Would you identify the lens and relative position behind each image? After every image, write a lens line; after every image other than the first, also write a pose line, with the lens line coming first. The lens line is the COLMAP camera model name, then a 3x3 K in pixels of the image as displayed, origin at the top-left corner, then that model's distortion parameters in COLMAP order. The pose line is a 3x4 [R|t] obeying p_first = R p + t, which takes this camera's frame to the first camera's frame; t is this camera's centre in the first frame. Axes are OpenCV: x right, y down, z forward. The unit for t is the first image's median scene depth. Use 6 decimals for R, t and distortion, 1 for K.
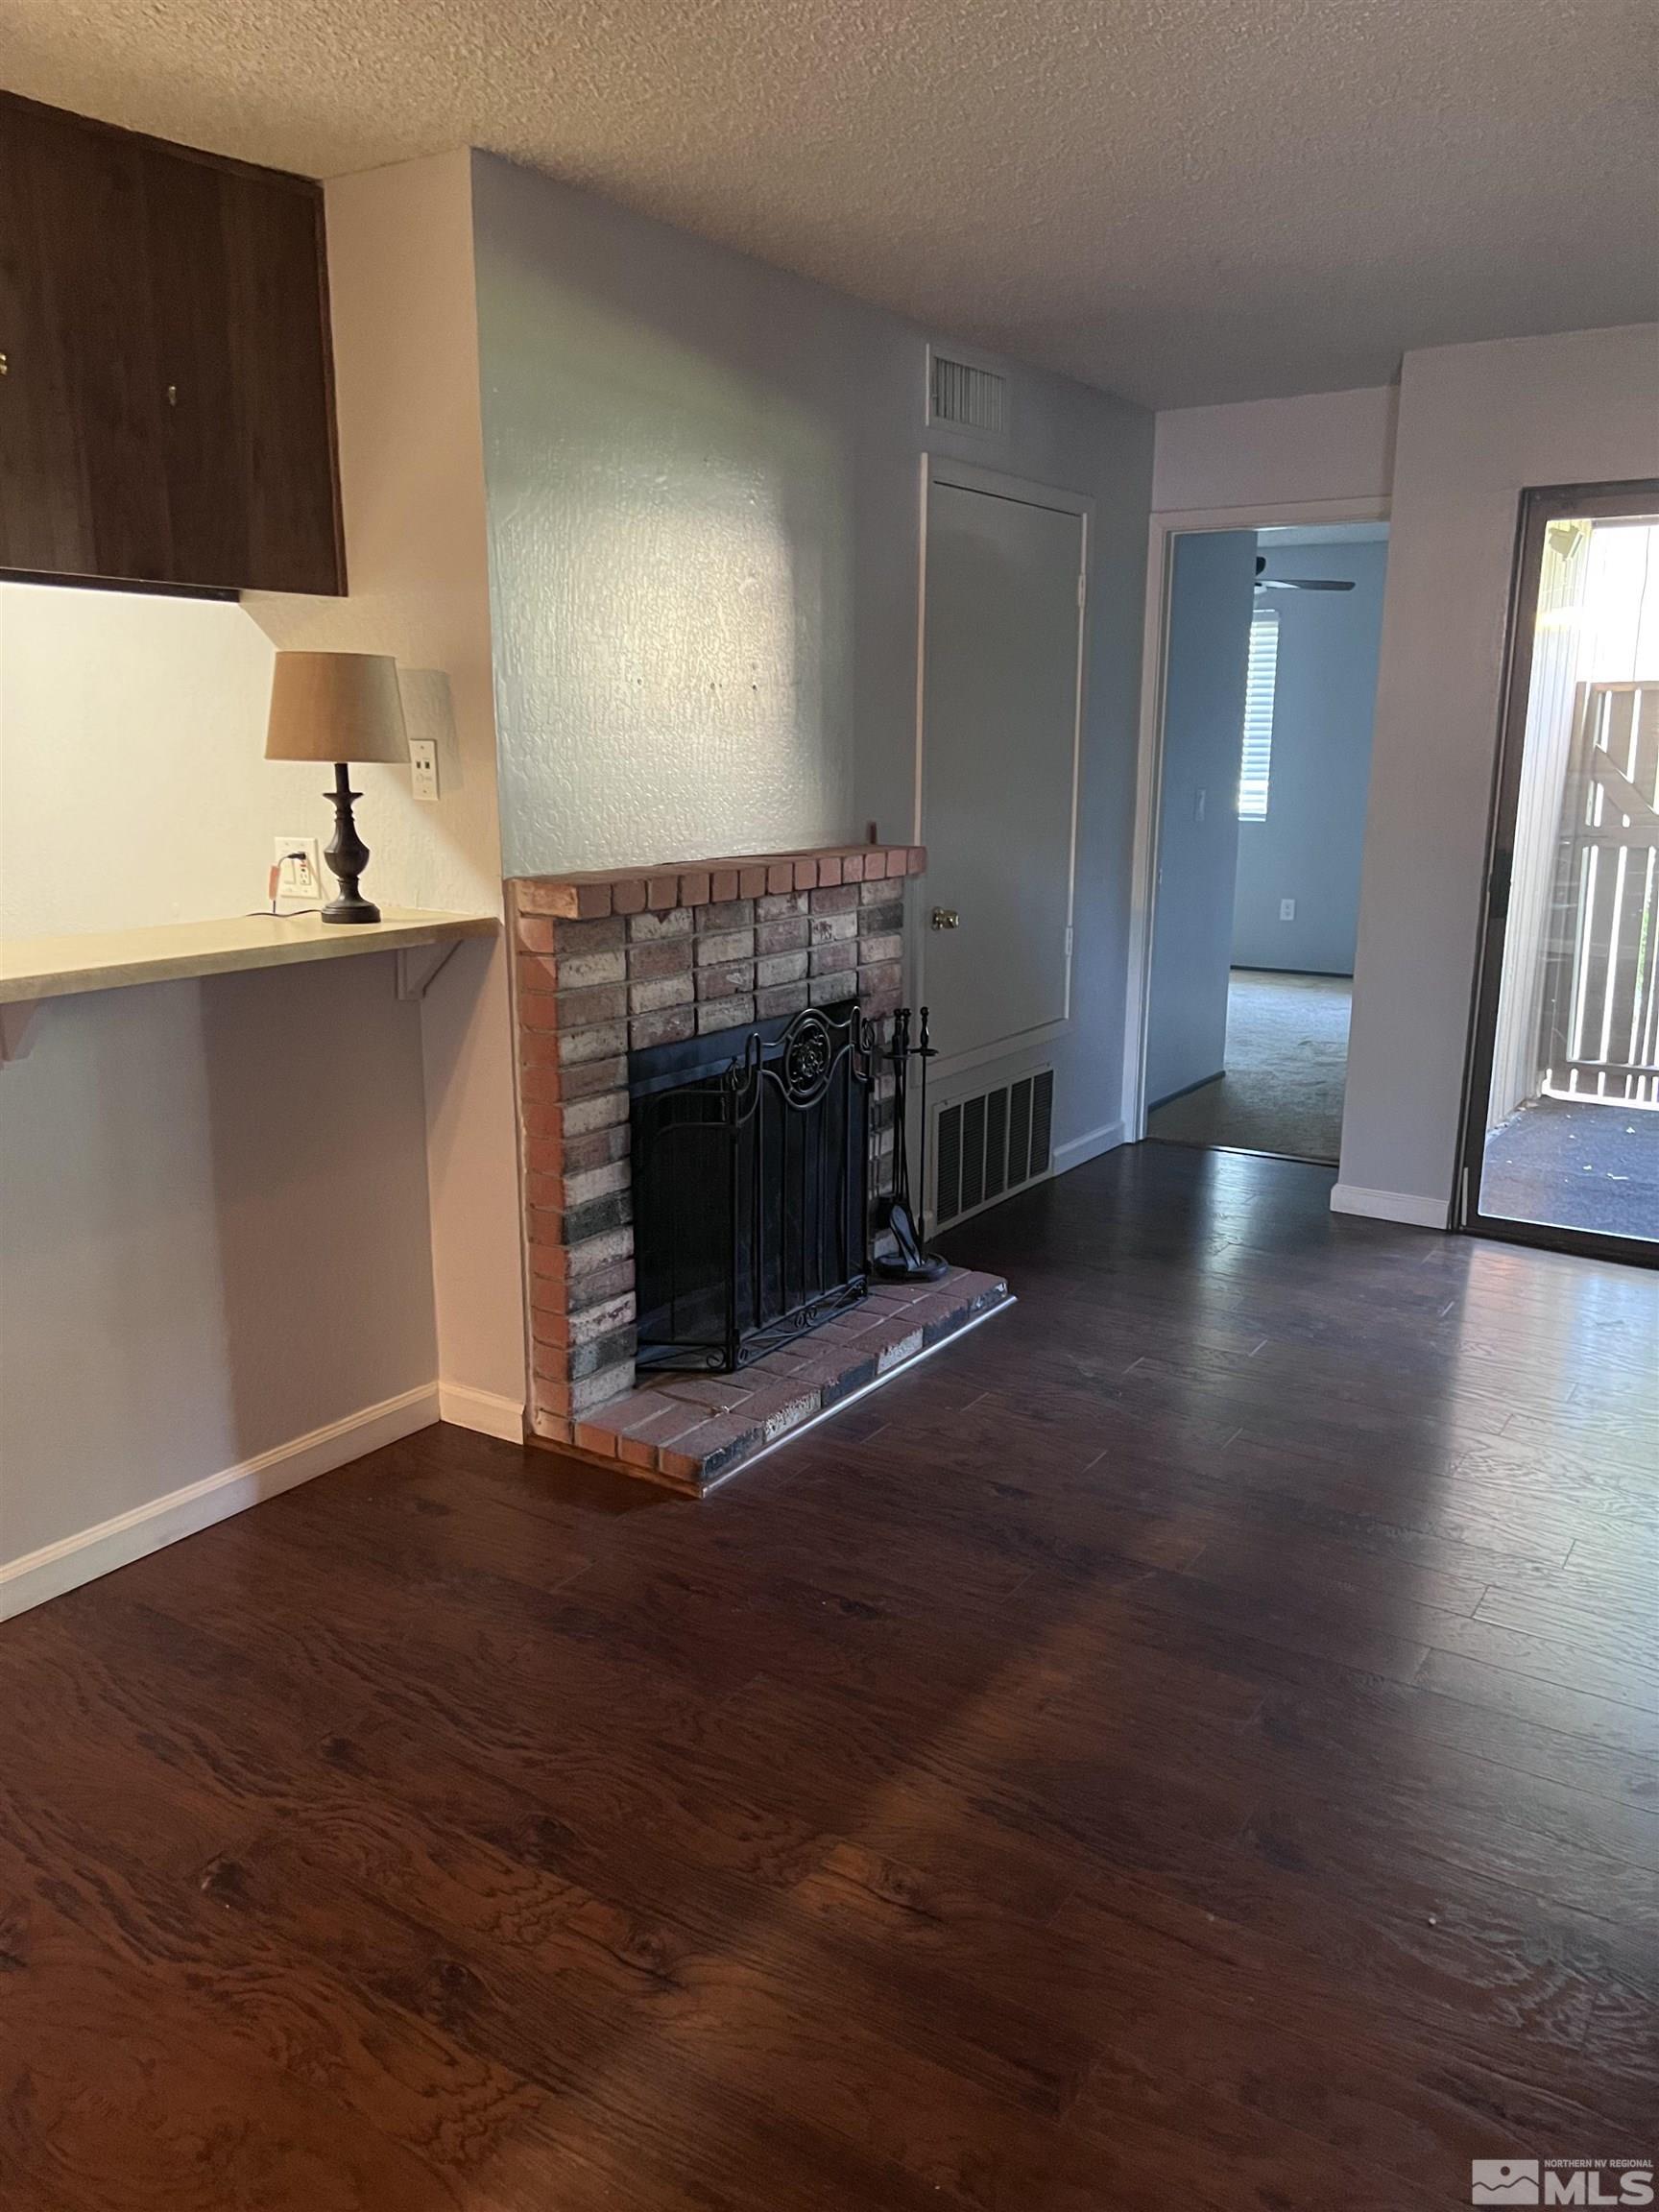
lens RADIAL K [[1660.4, 0, 824.1], [0, 1660.4, 1099.3], [0, 0, 1]] dist [0.024541, -0.047443]
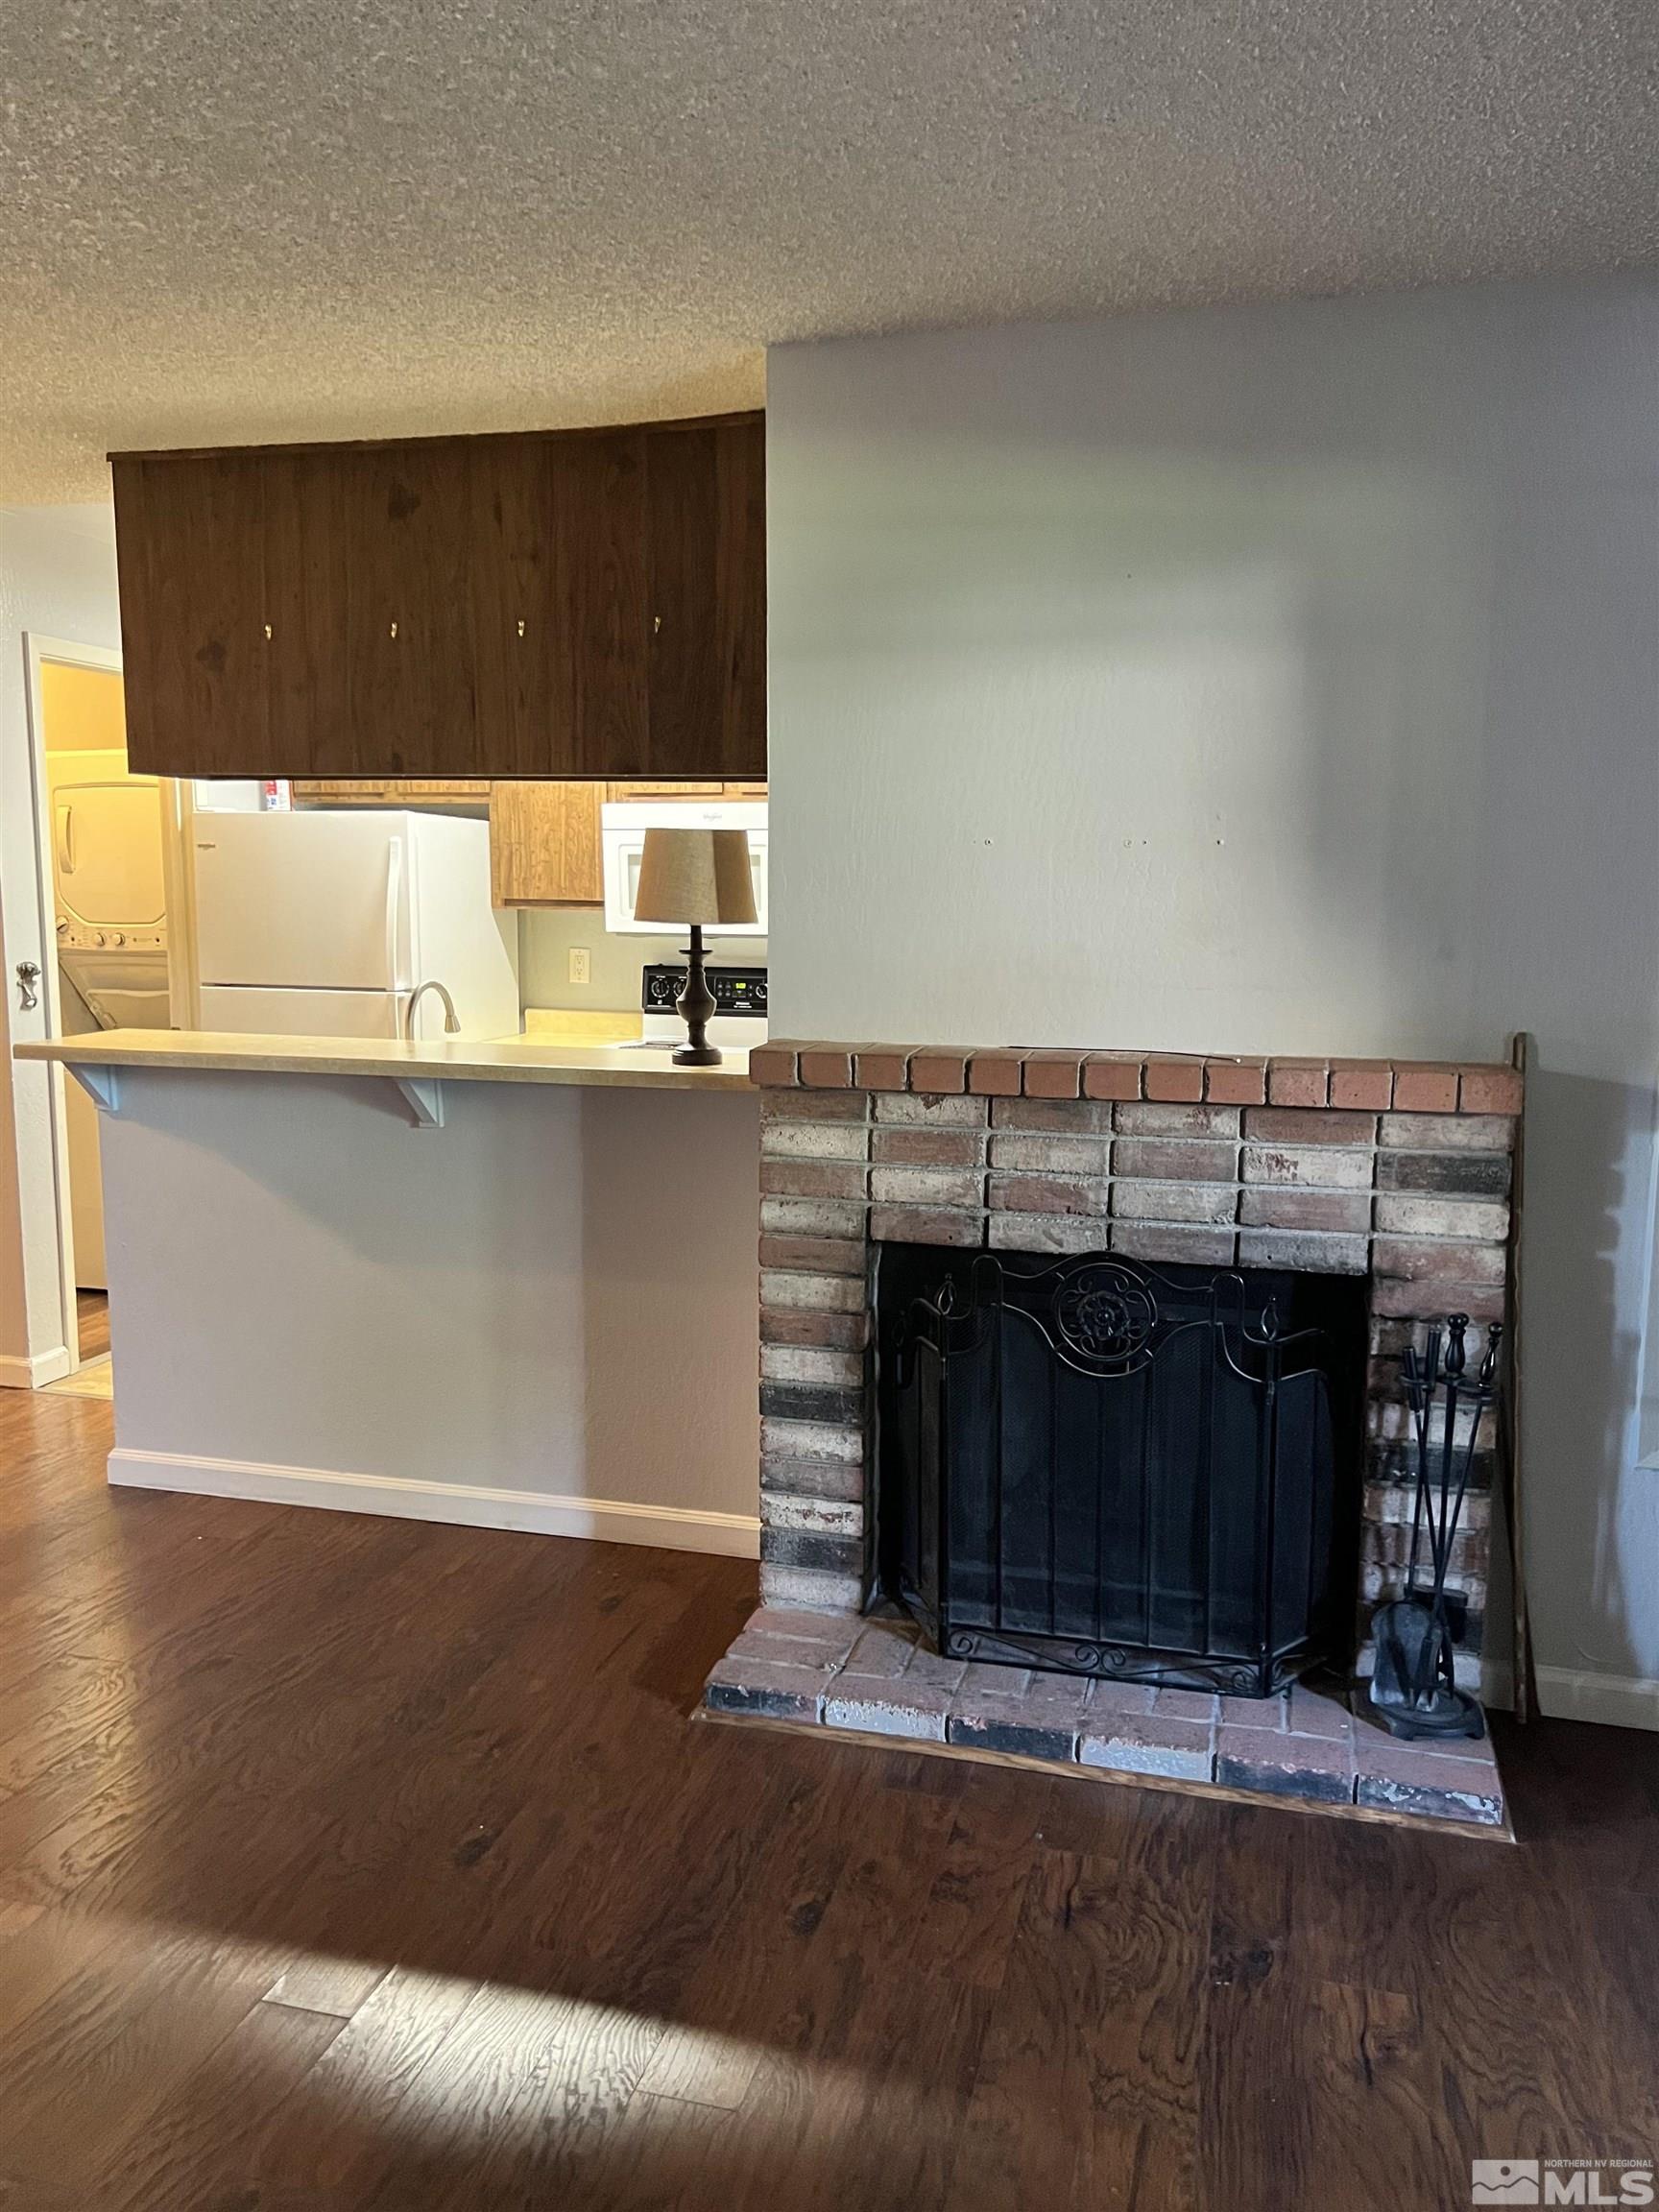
lens RADIAL K [[1660.4, 0, 819.9], [0, 1660.4, 1108.0], [0, 0, 1]] dist [0.024541, -0.047443]
pose [[0.291617, 0.123365, -0.948547, 0.715798], [-0.215082, 0.974711, 0.060644, -0.145674], [0.932041, 0.186331, 0.310775, 0.667503]]
